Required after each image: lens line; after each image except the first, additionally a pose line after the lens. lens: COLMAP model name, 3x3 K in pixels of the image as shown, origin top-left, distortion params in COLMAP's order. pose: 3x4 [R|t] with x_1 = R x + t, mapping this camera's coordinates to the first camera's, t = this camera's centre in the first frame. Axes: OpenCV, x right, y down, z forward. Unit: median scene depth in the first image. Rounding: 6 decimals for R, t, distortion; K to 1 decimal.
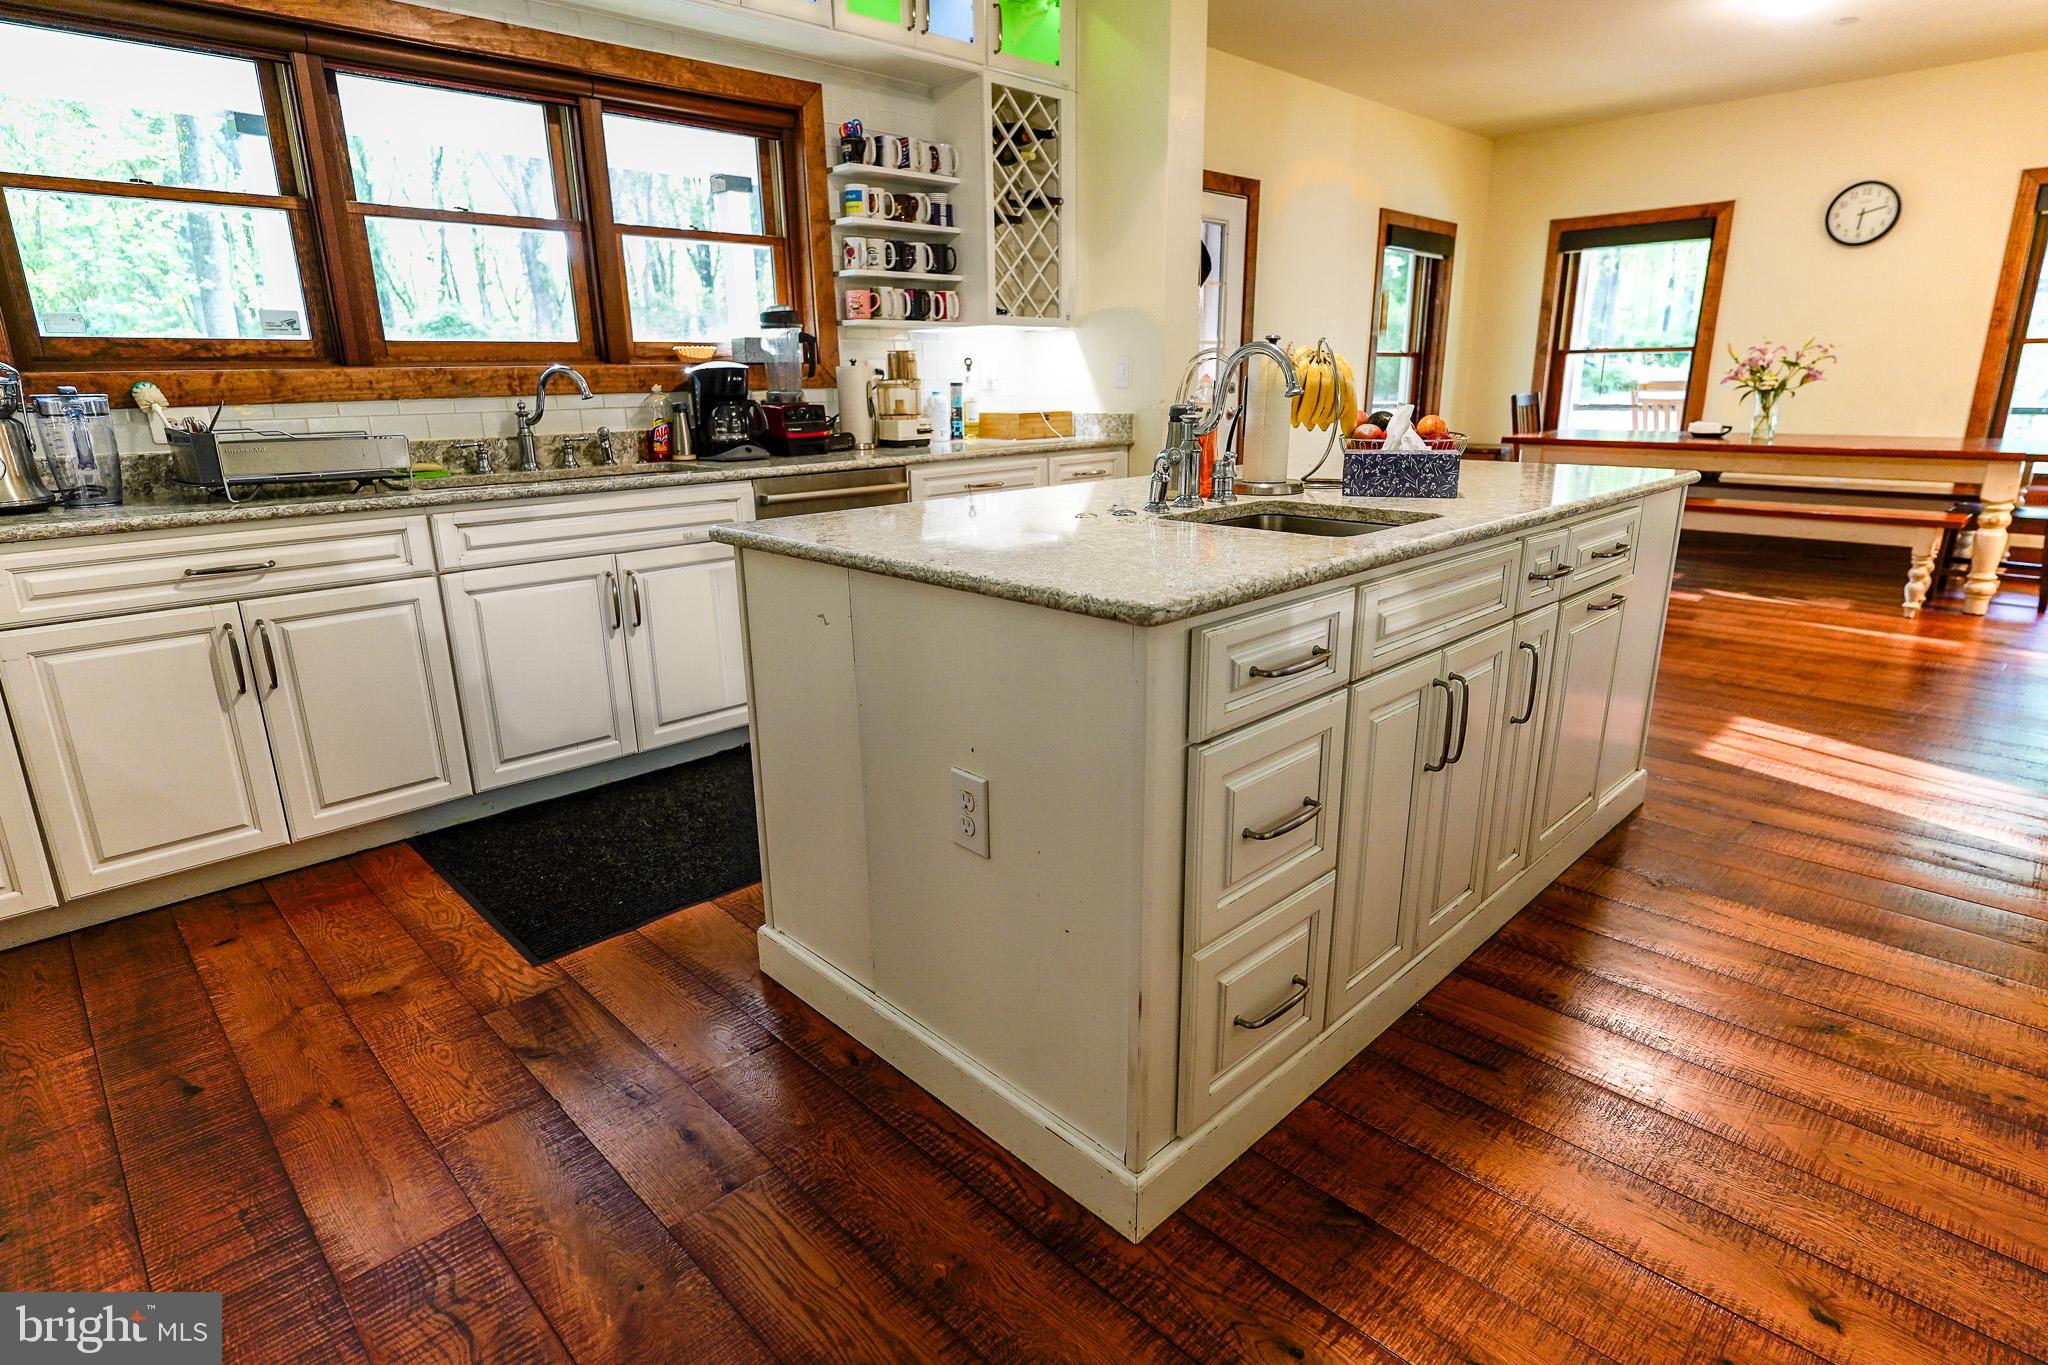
lens RADIAL K [[1059.4, 0, 1027.0], [0, 1059.4, 679.6], [0, 0, 1]] dist [-0.002768, 0.000004]
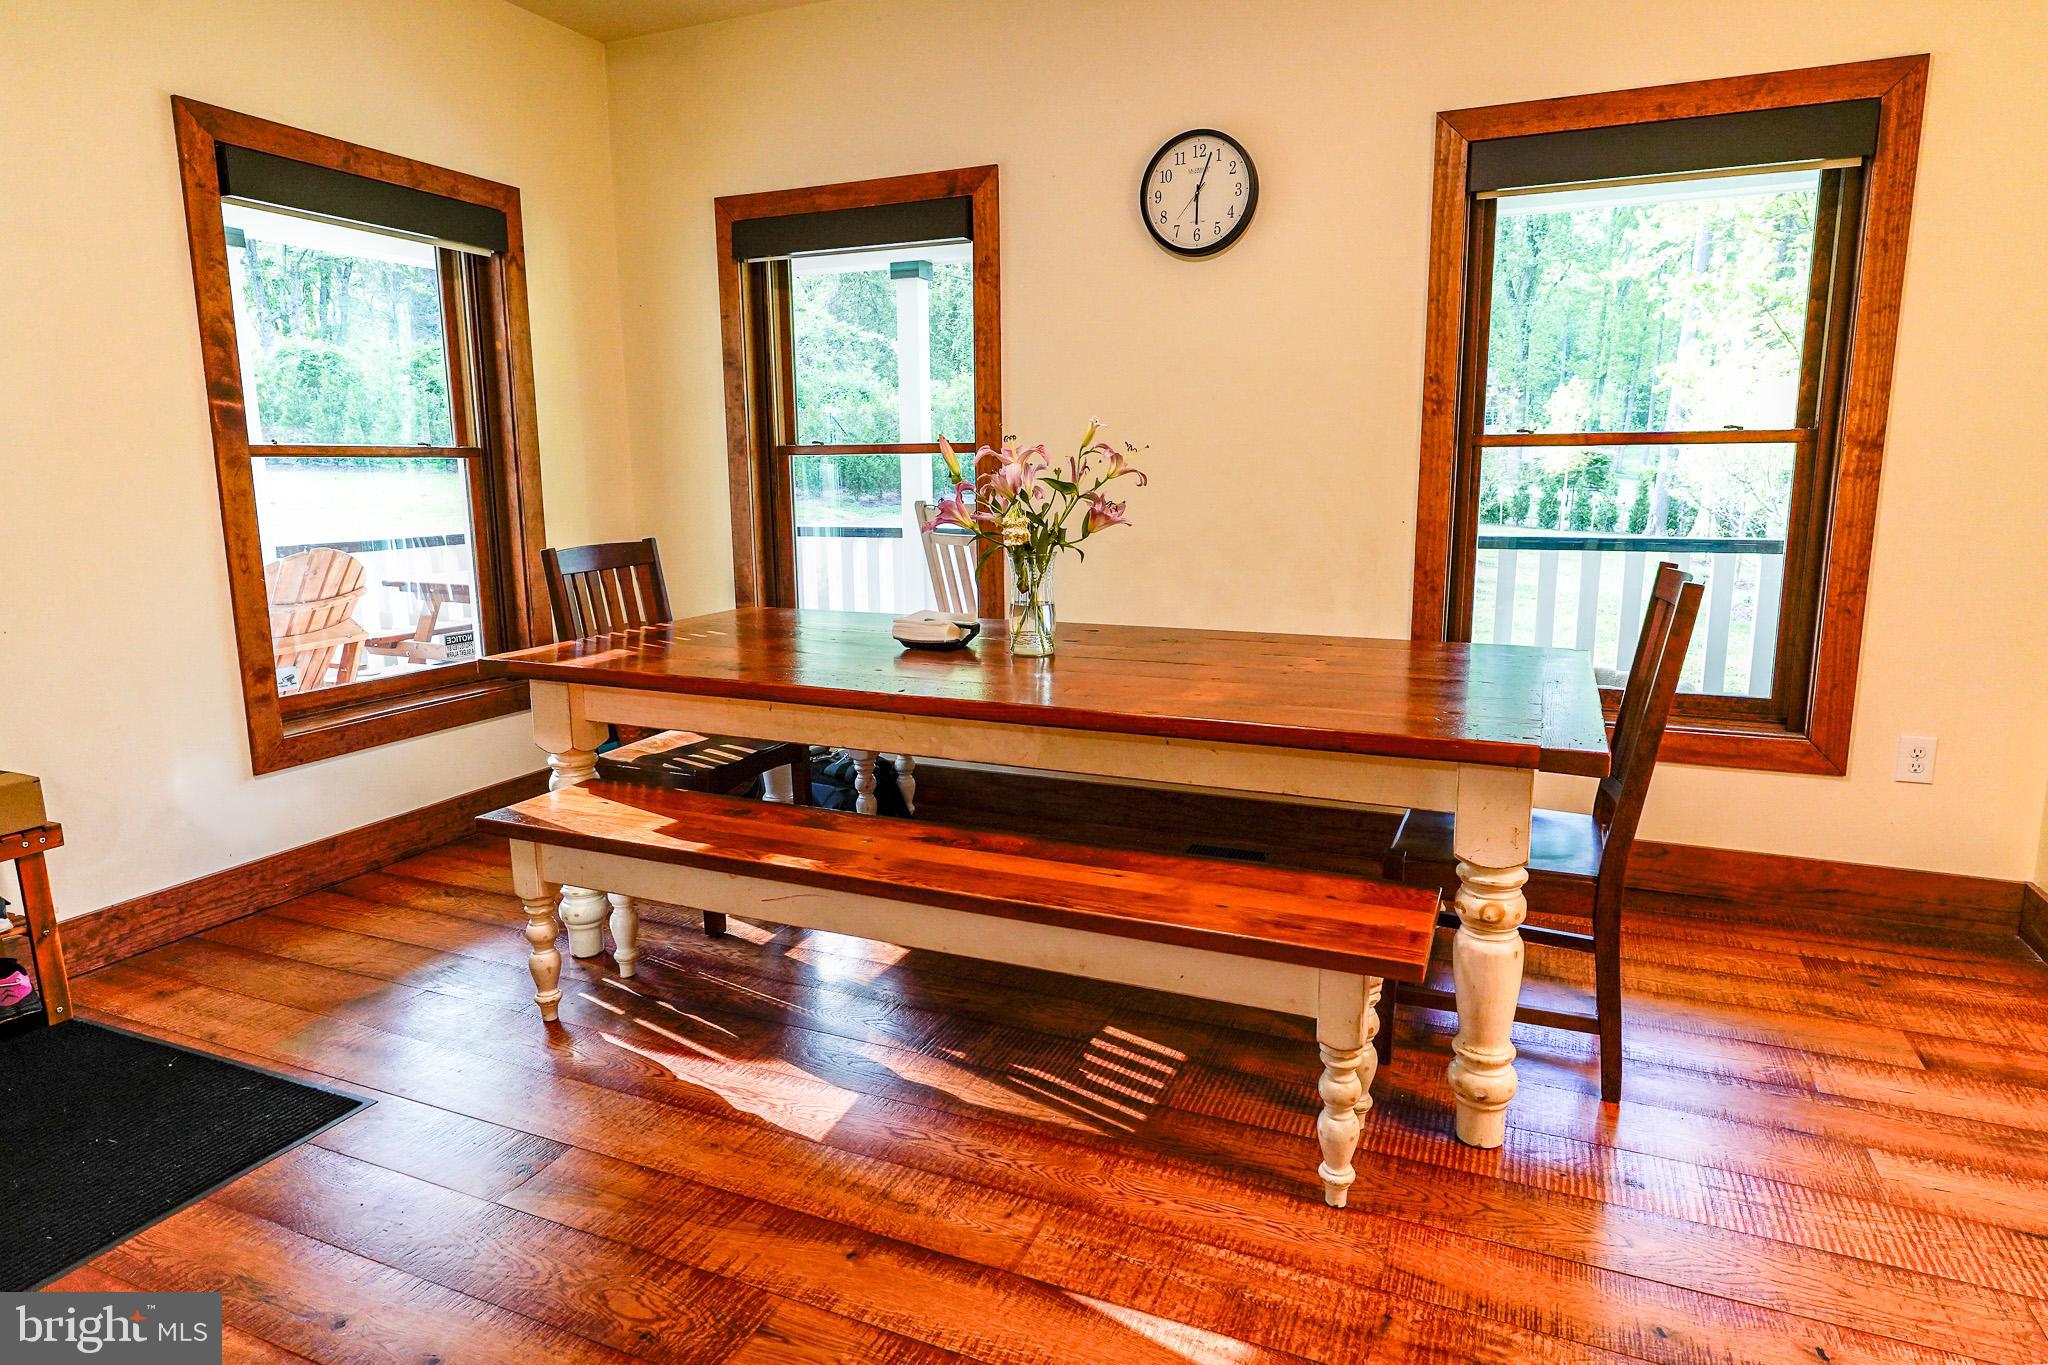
lens RADIAL K [[1192.3, 0, 1018.1], [0, 1192.3, 684.9], [0, 0, 1]] dist [0.004825, 0.000415]
pose [[0.926821, -0.064474, 0.369926, 0.484234], [0.099463, 0.992113, -0.076282, -0.170328], [-0.362090, 0.107494, 0.925924, 0.525654]]
